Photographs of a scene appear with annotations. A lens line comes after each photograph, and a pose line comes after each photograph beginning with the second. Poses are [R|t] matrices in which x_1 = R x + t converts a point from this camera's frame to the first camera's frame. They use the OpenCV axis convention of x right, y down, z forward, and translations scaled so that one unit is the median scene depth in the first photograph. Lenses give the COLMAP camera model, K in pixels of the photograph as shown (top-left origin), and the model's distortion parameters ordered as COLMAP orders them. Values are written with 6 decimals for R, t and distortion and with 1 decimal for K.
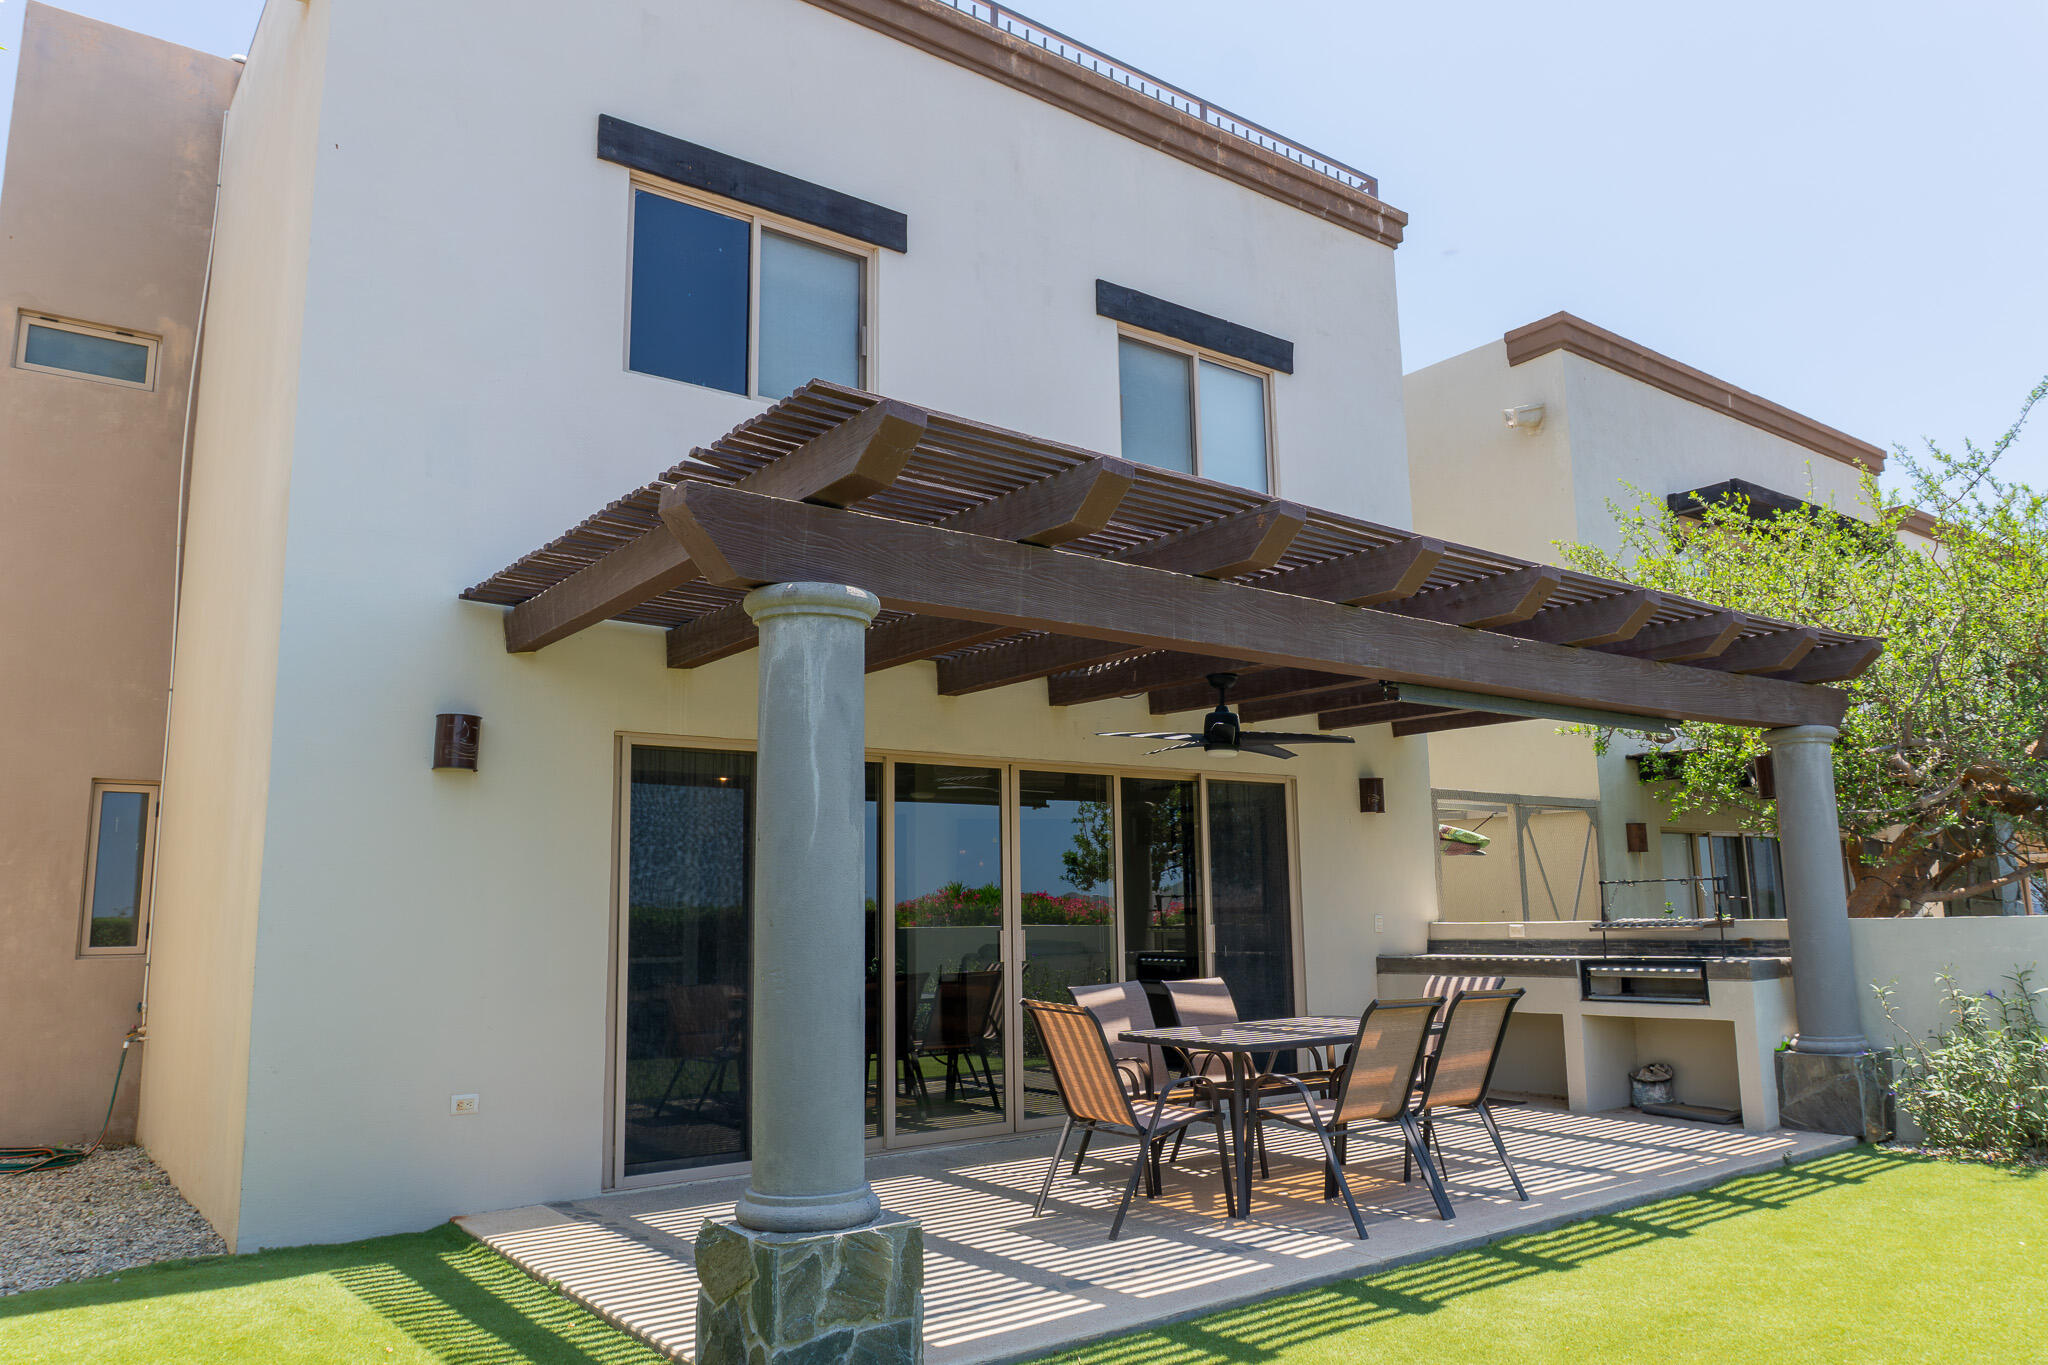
lens RADIAL K [[1422.6, 0, 1024.0], [0, 1422.6, 682.5], [0, 0, 1]] dist [-0.030651, 0.001782]
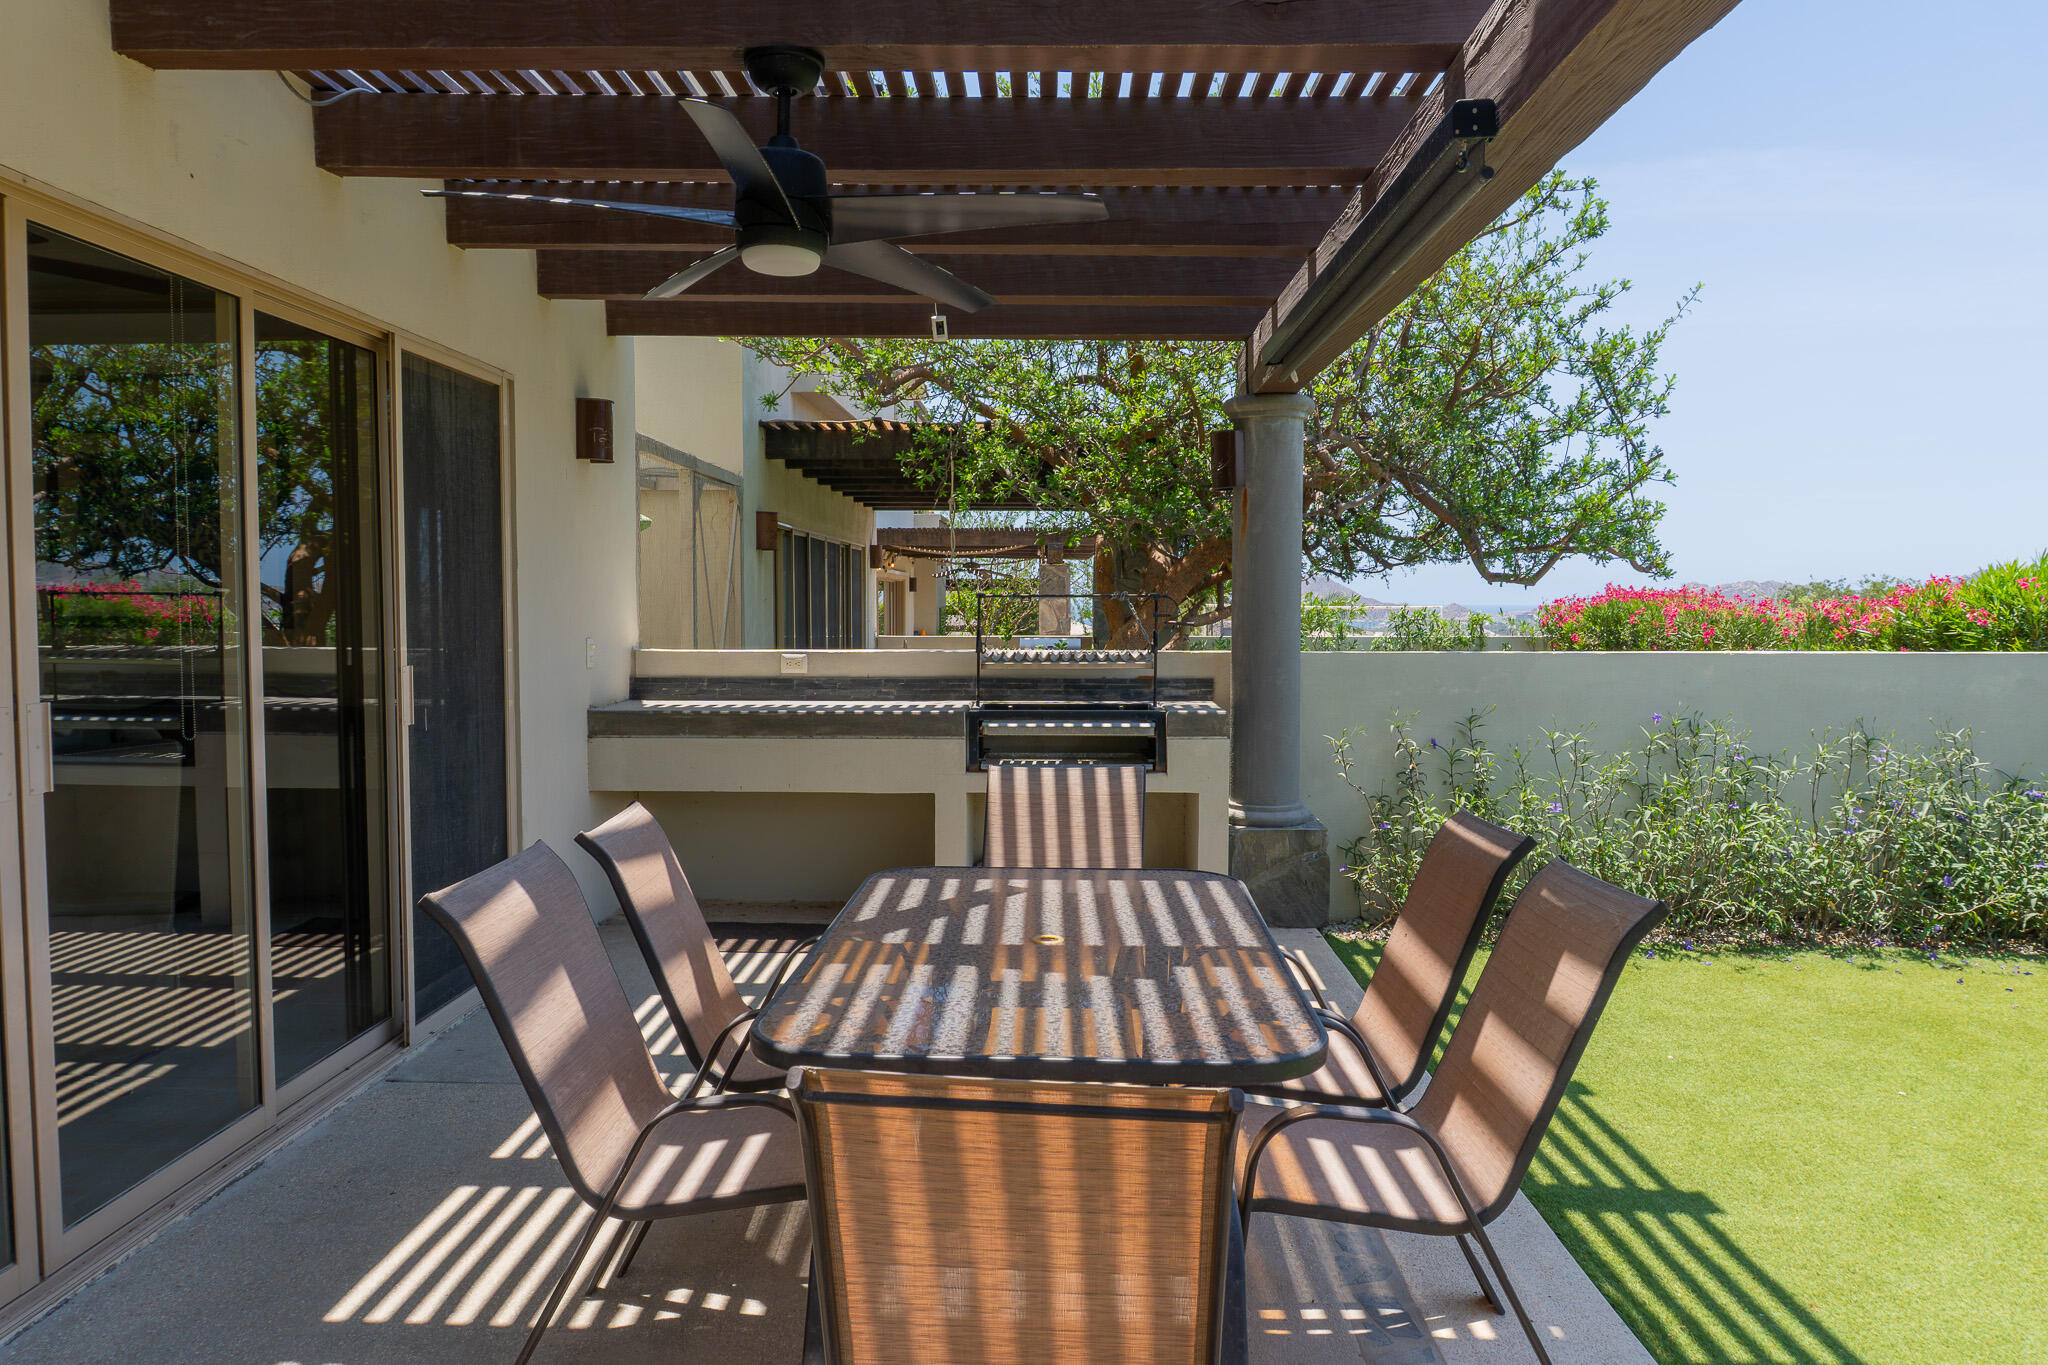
lens RADIAL K [[1422.6, 0, 1024.0], [0, 1422.6, 682.5], [0, 0, 1]] dist [-0.030651, 0.001782]
pose [[0.620589, -0.024179, 0.783763, -0.112518], [-0.138550, 0.980417, 0.139951, 0.088247], [-0.771798, -0.195442, 0.605087, 0.591964]]
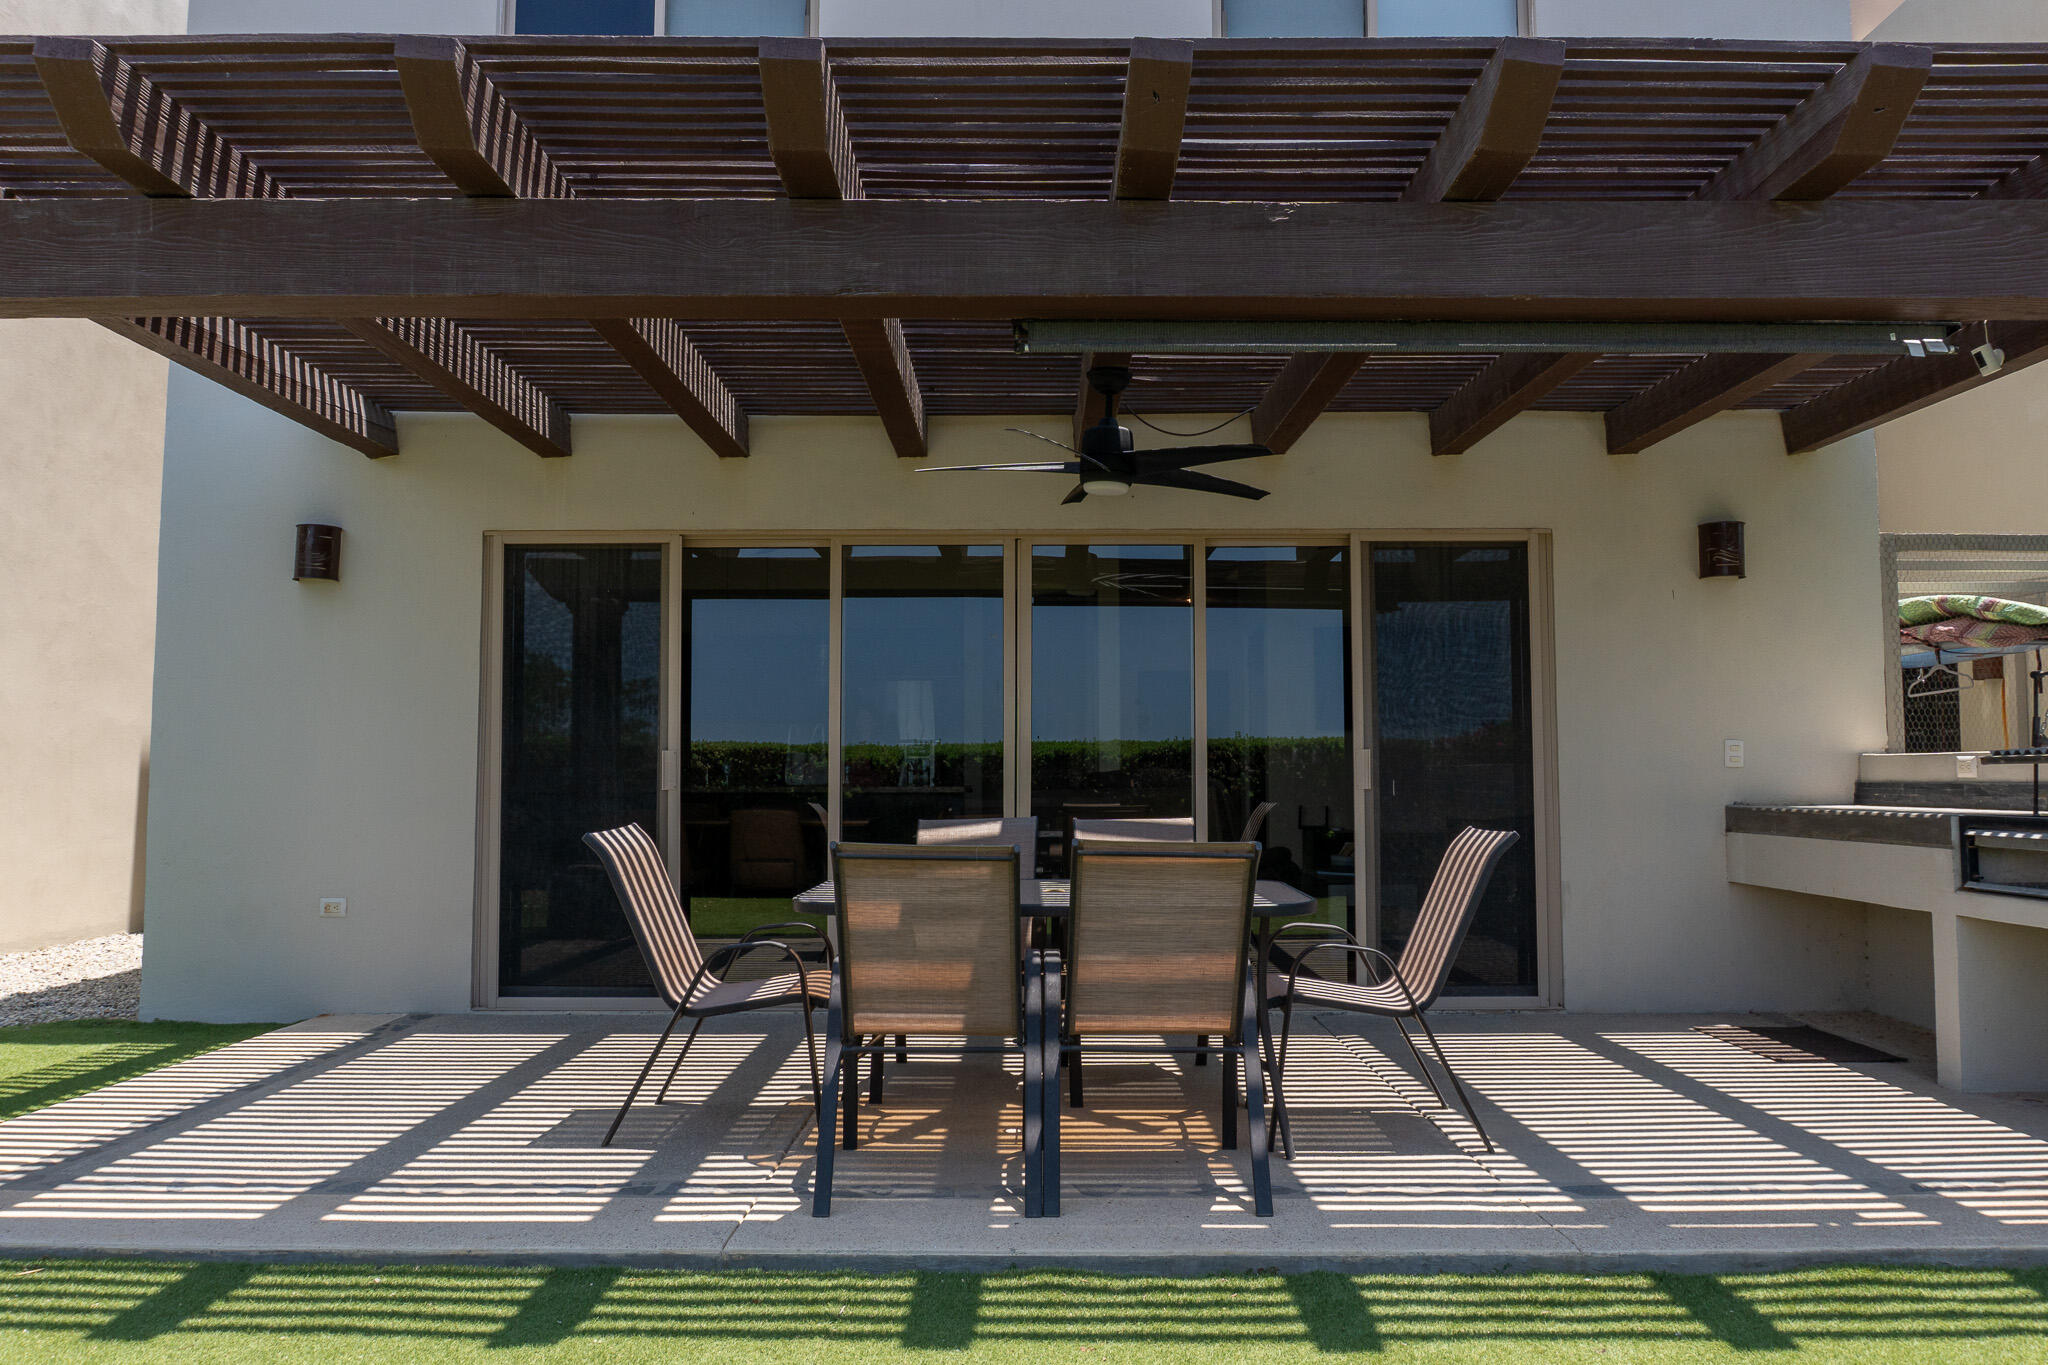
lens RADIAL K [[1418.4, 0, 1027.9], [0, 1418.4, 721.7], [0, 0, 1]] dist [-0.007028, -0.005972]
pose [[0.791623, -0.007773, -0.610960, 0.450786], [0.086887, 0.991190, 0.099968, 0.077169], [0.604800, -0.132222, 0.785324, 0.373252]]
